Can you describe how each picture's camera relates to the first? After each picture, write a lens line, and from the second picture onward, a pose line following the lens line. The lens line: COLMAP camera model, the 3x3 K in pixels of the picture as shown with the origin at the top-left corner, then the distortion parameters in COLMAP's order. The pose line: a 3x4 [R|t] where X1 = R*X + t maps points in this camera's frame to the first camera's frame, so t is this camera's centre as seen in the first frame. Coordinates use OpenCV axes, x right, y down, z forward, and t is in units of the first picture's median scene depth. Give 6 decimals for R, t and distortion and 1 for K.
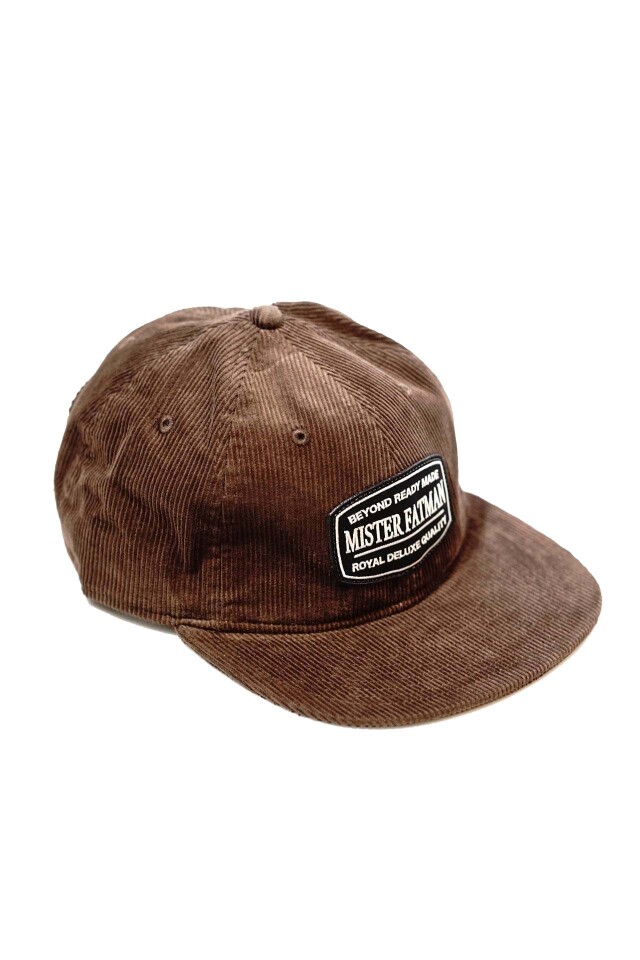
lens RADIAL K [[2379.5, 0, 319.4], [0, 2379.5, 481.2], [0, 0, 1]] dist [1.550970, 0.000000]
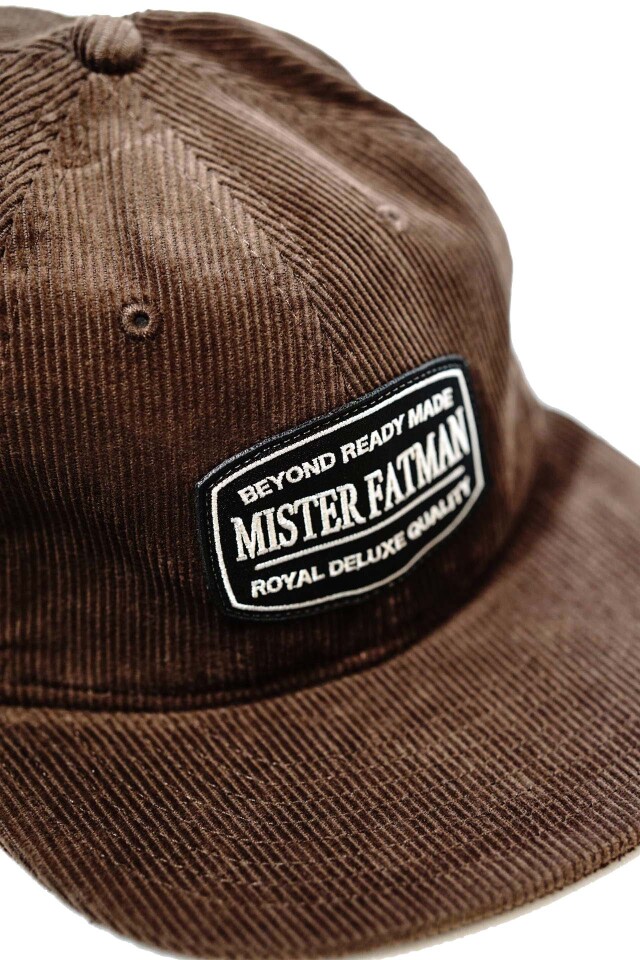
lens RADIAL K [[2379.5, 0, 315.1], [0, 2379.5, 478.5], [0, 0, 1]] dist [1.550970, 0.000000]
pose [[0.987200, 0.052142, -0.150723, 0.099037], [-0.034001, 0.992127, 0.120528, -0.045741], [0.155821, -0.113861, 0.981201, 0.520030]]
